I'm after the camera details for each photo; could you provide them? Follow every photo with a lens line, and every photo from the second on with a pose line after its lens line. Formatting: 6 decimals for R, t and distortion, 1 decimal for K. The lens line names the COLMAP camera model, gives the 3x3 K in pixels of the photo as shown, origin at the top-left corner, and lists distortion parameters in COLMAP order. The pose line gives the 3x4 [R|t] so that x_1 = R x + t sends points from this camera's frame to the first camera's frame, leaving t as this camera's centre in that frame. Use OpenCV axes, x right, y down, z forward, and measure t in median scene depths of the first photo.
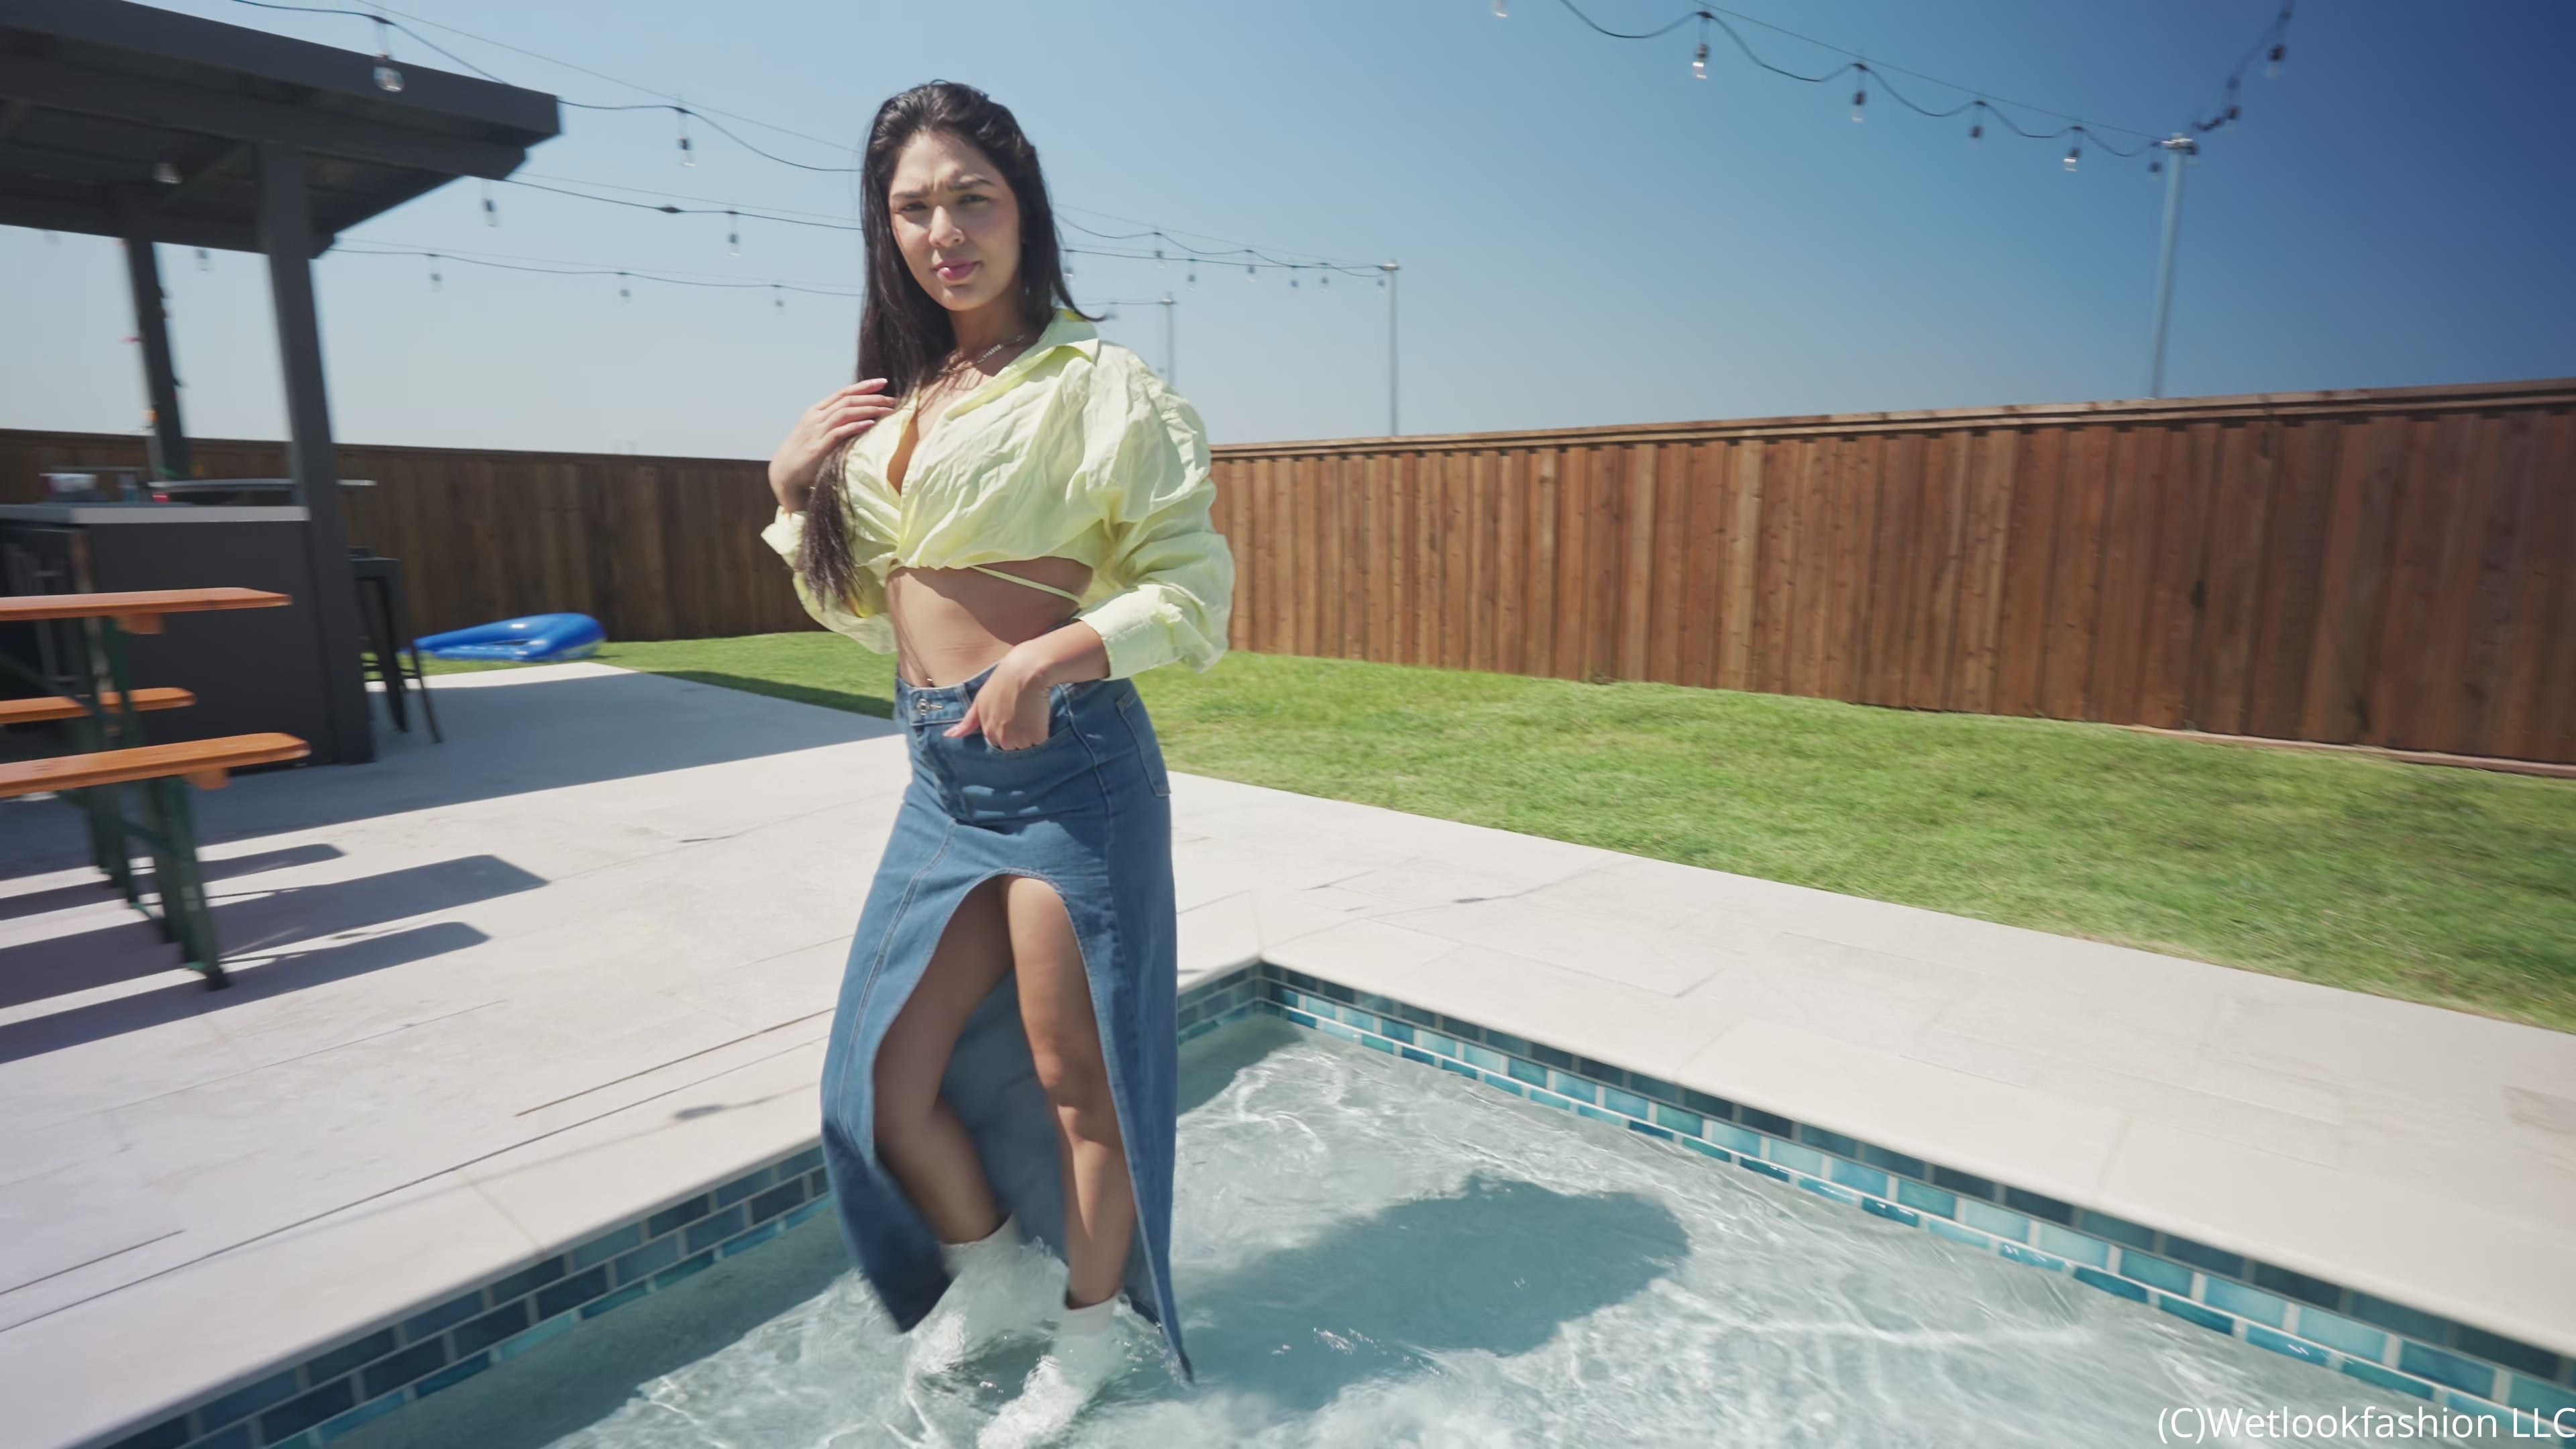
lens RADIAL K [[1299.6, 0, 1305.5], [0, 1299.6, 724.3], [0, 0, 1]] dist [-0.014009, 0.009109]
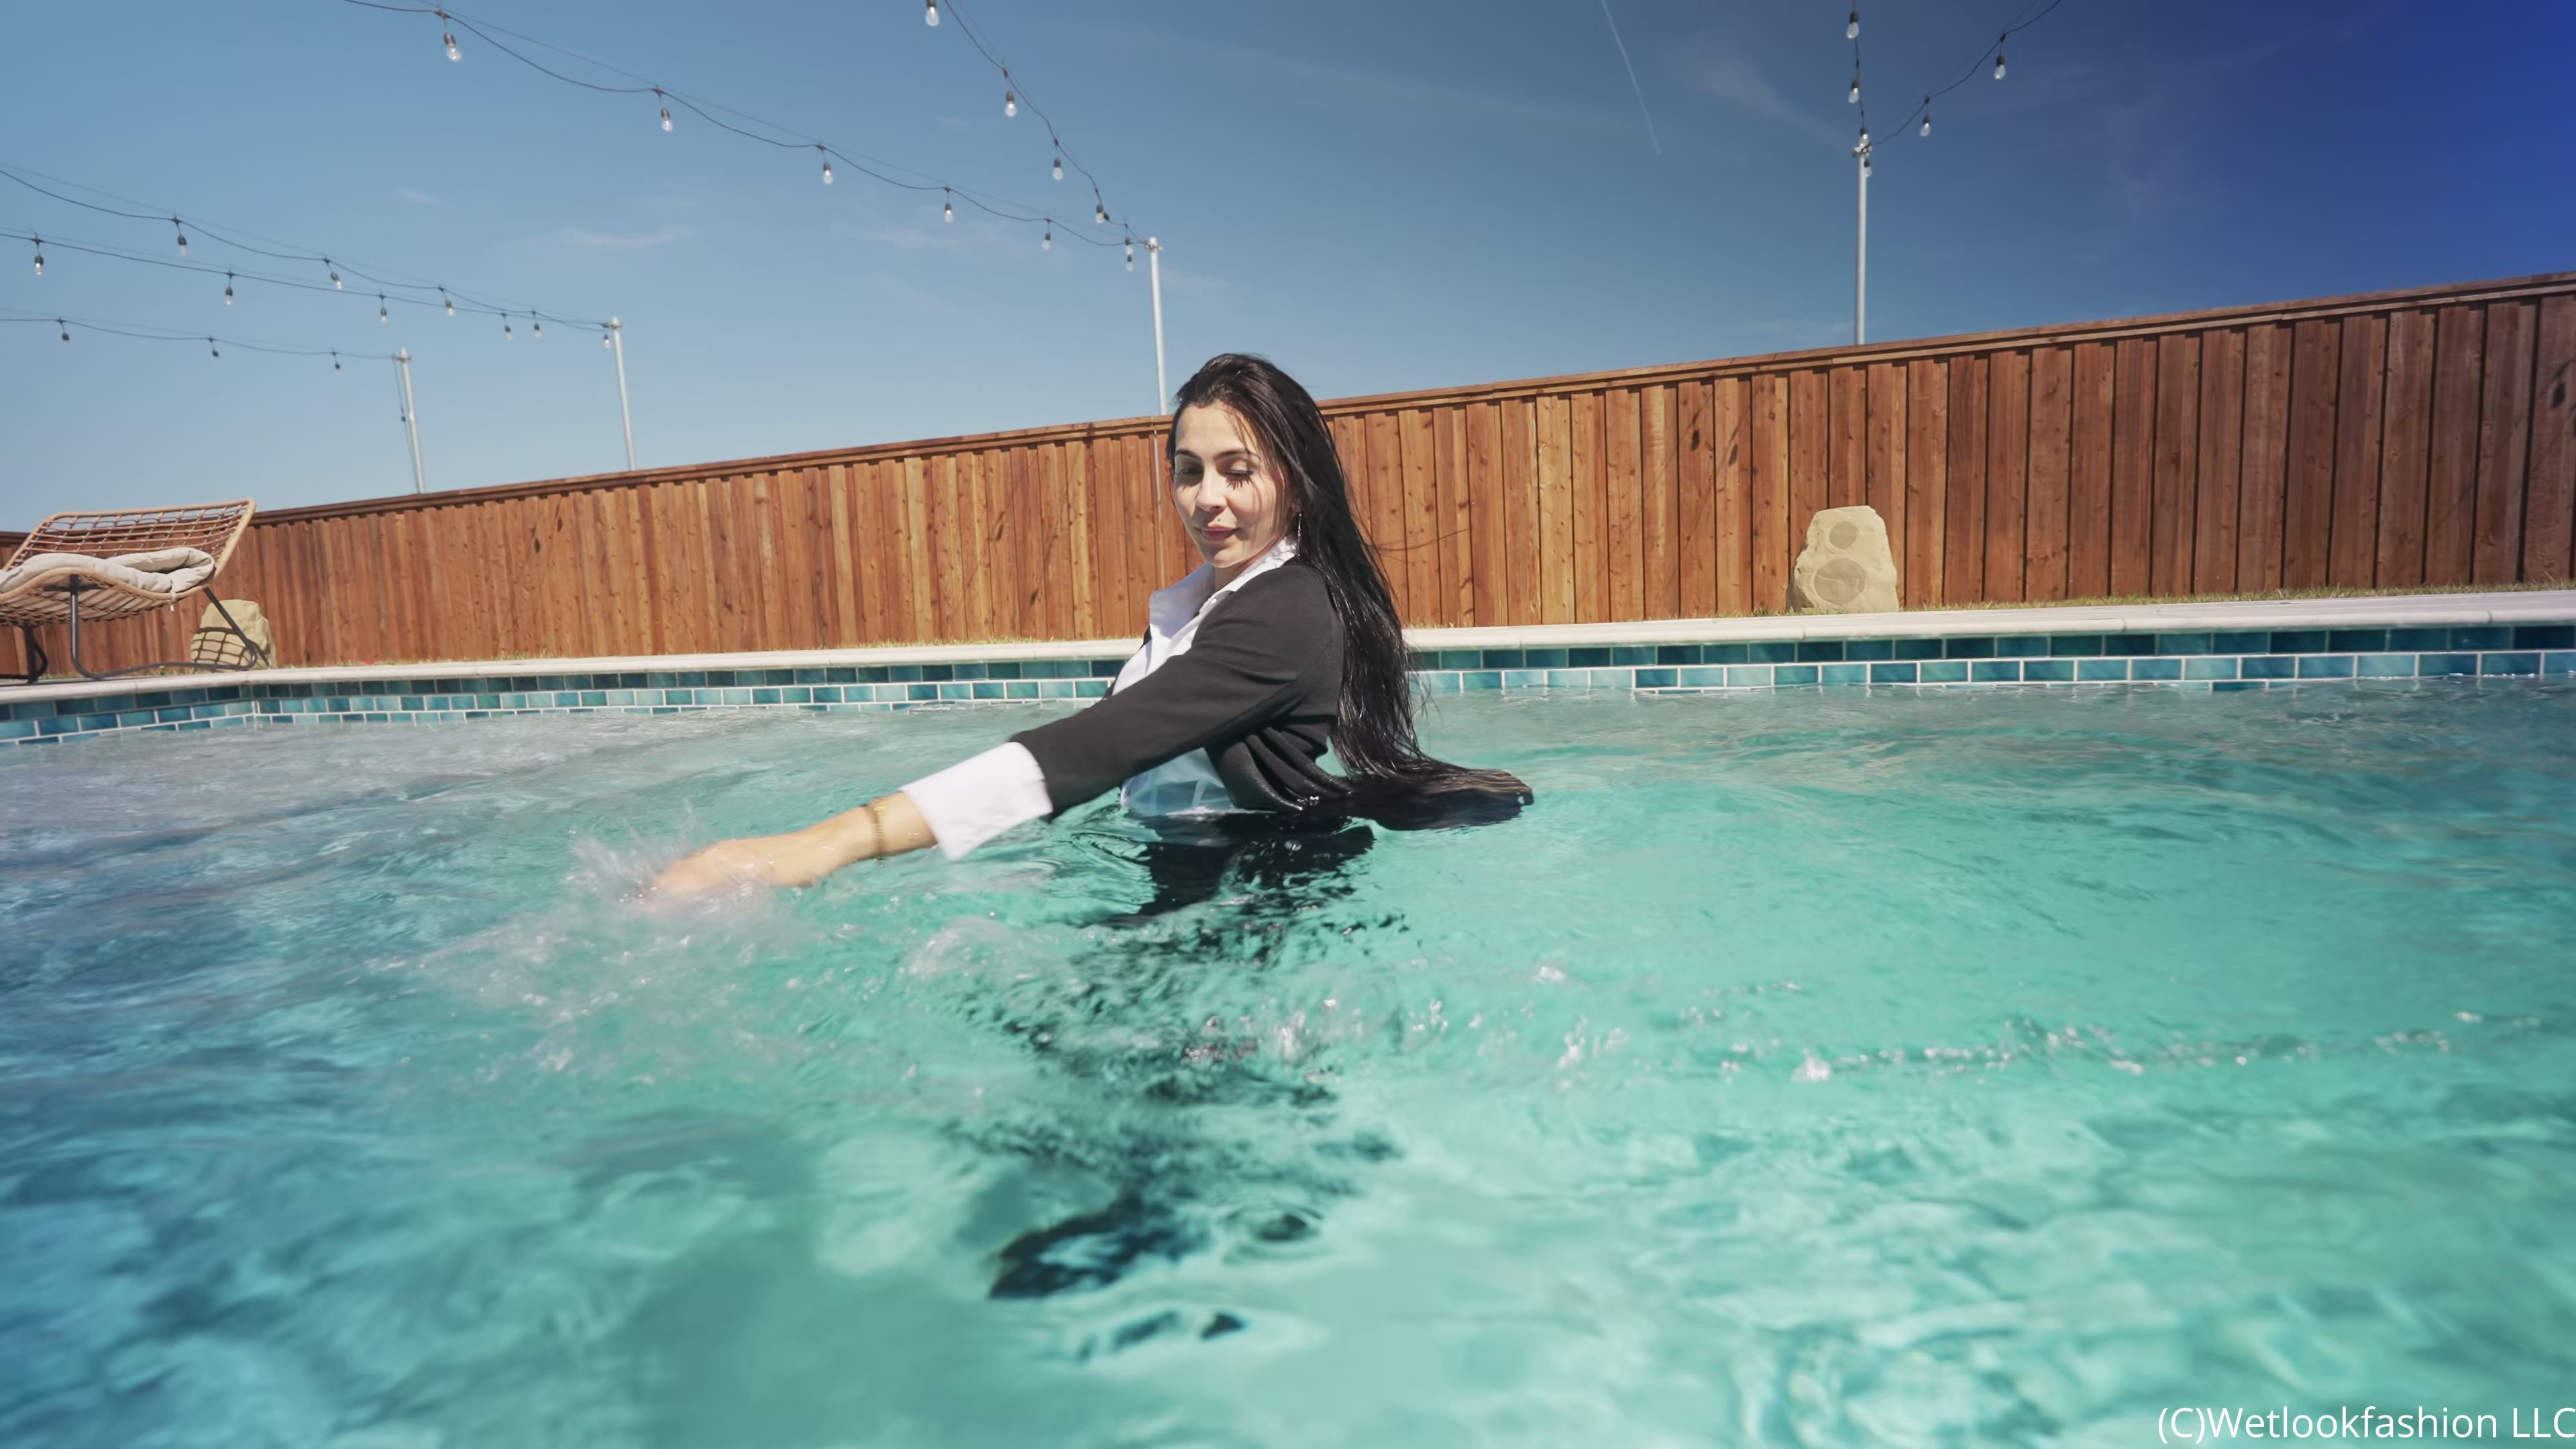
lens RADIAL K [[1299.6, 0, 1299.4], [0, 1299.6, 724.8], [0, 0, 1]] dist [-0.014009, 0.009109]
pose [[0.914740, -0.080175, 0.396009, 0.190167], [0.112592, 0.991873, -0.059262, 0.180253], [-0.388039, 0.098796, 0.916332, -0.325718]]
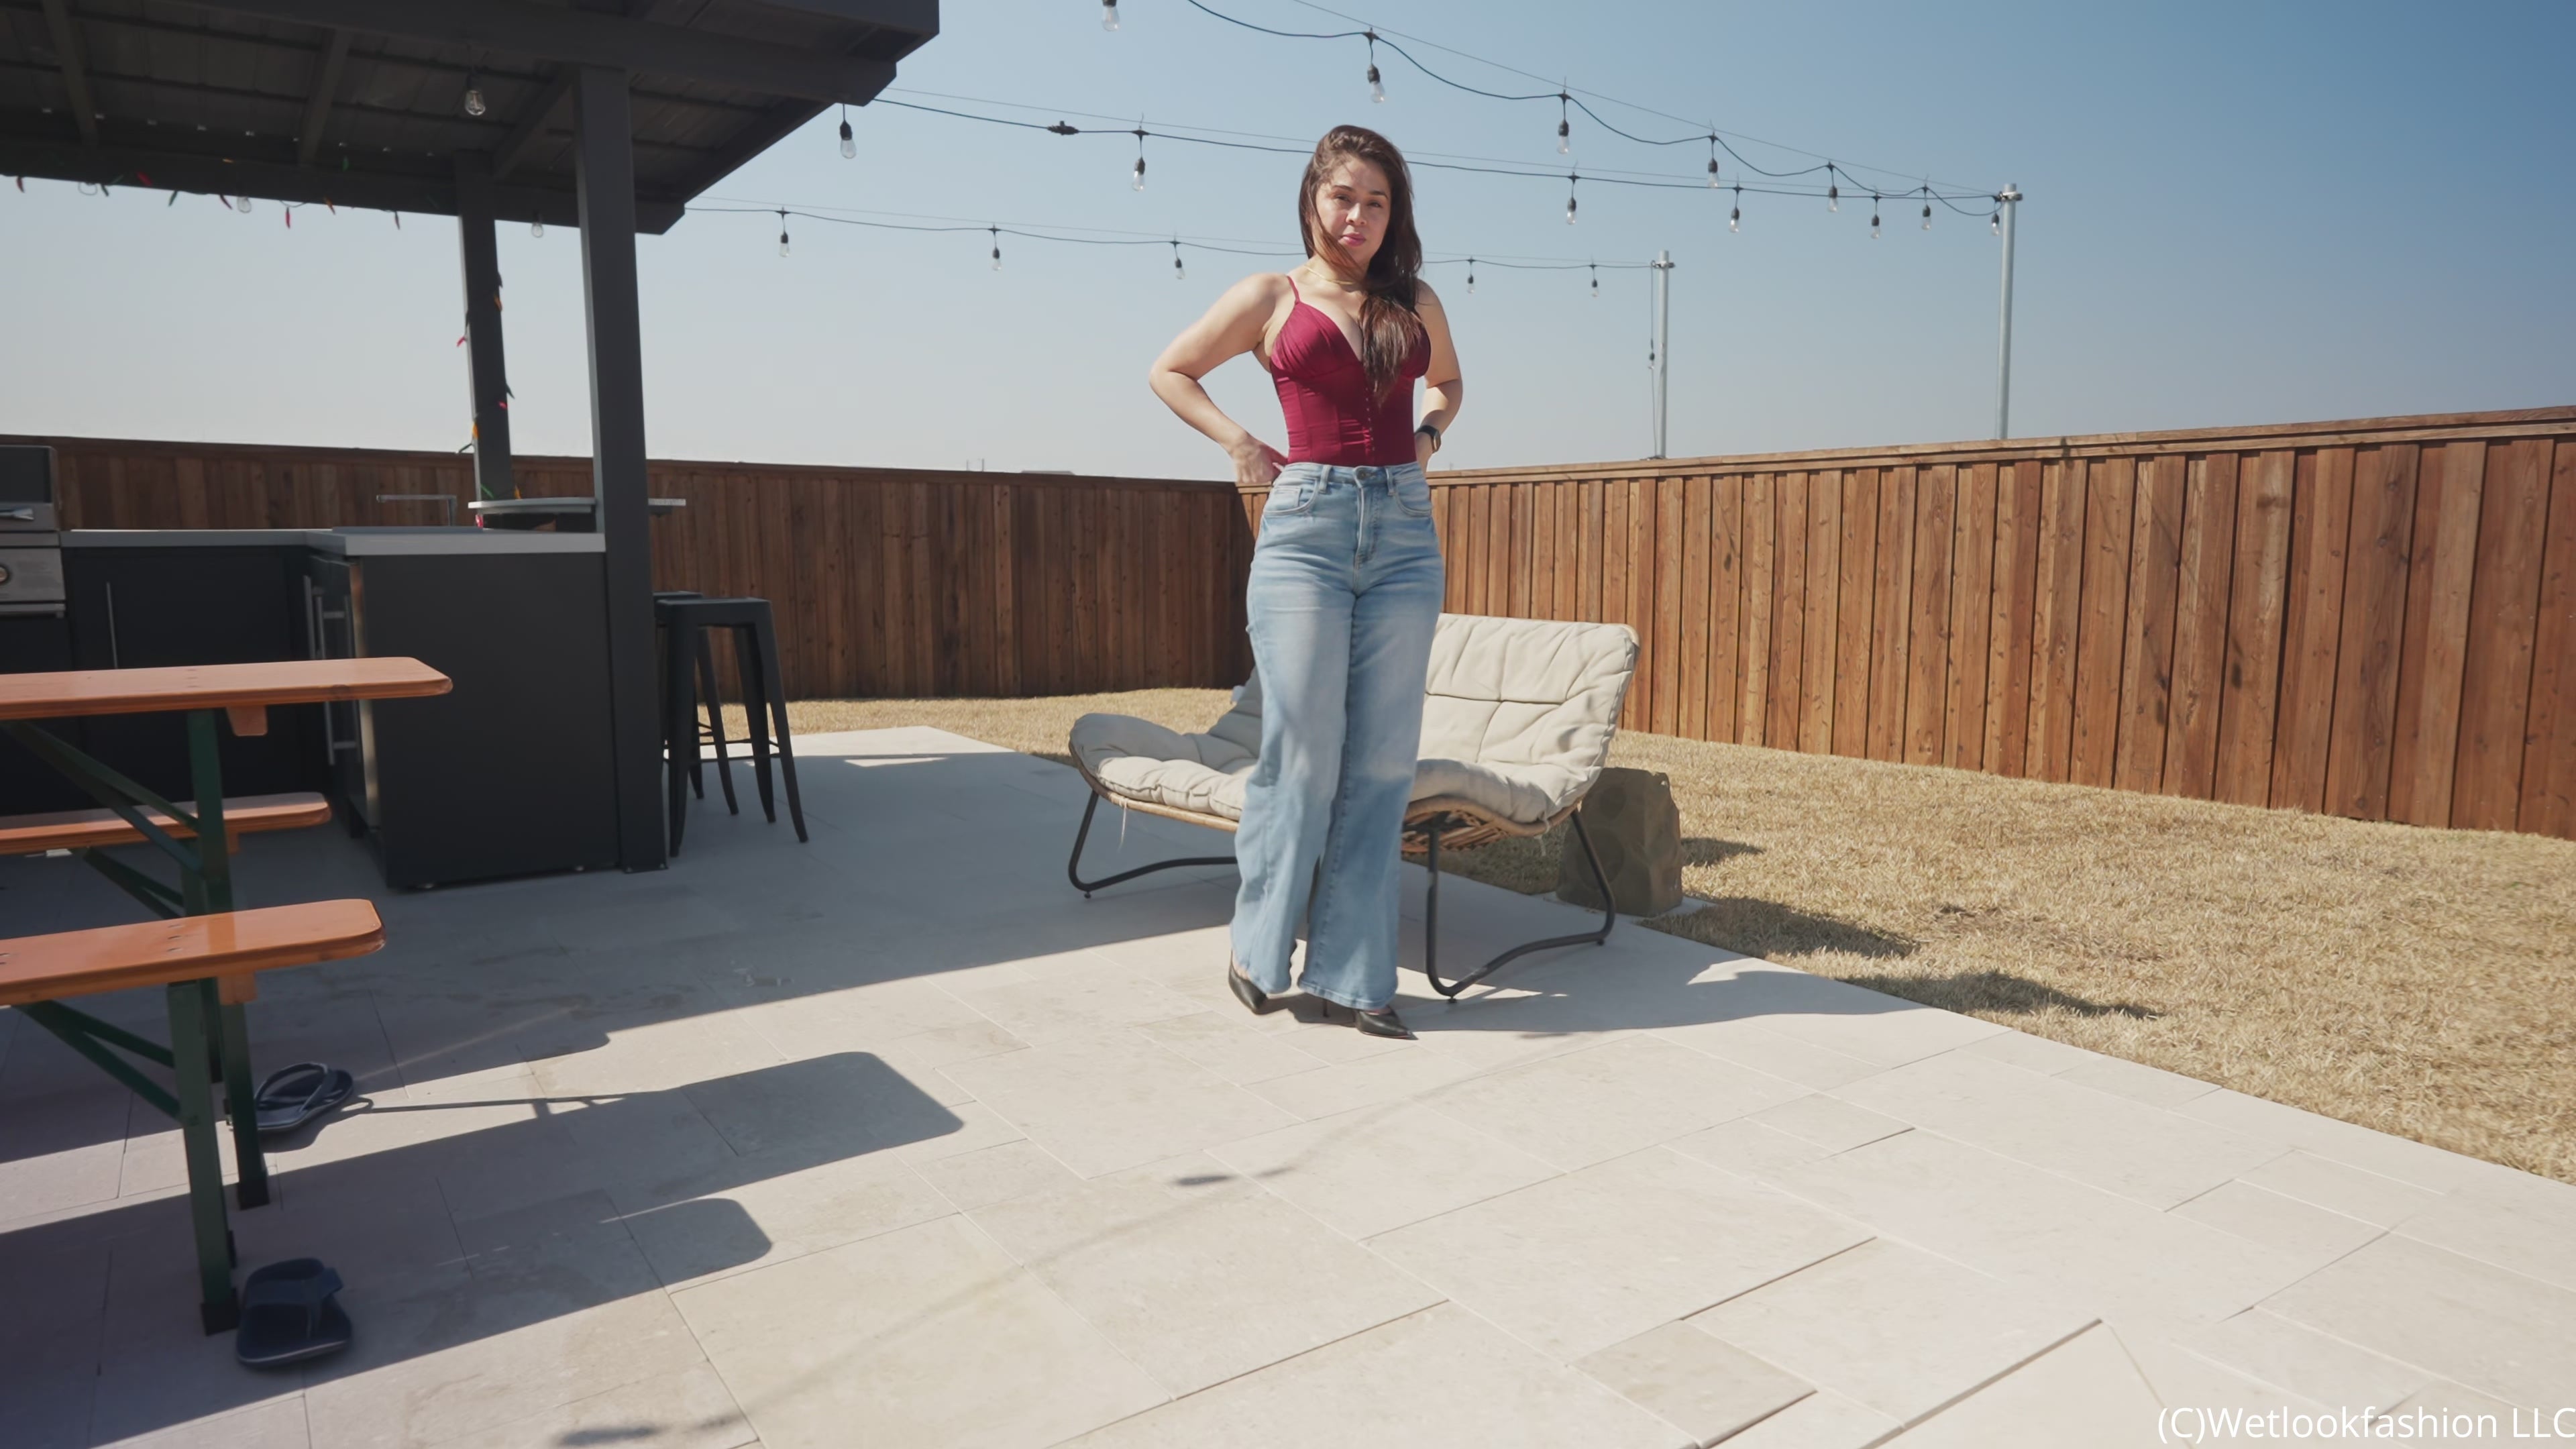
lens RADIAL K [[1563.4, 0, 1304.8], [0, 1563.4, 725.7], [0, 0, 1]] dist [-0.005824, -0.000741]
pose [[0.964110, 0.036587, -0.262968, -0.092235], [-0.048506, 0.998062, -0.038975, -0.027613], [0.261033, 0.050332, 0.964017, 0.159117]]
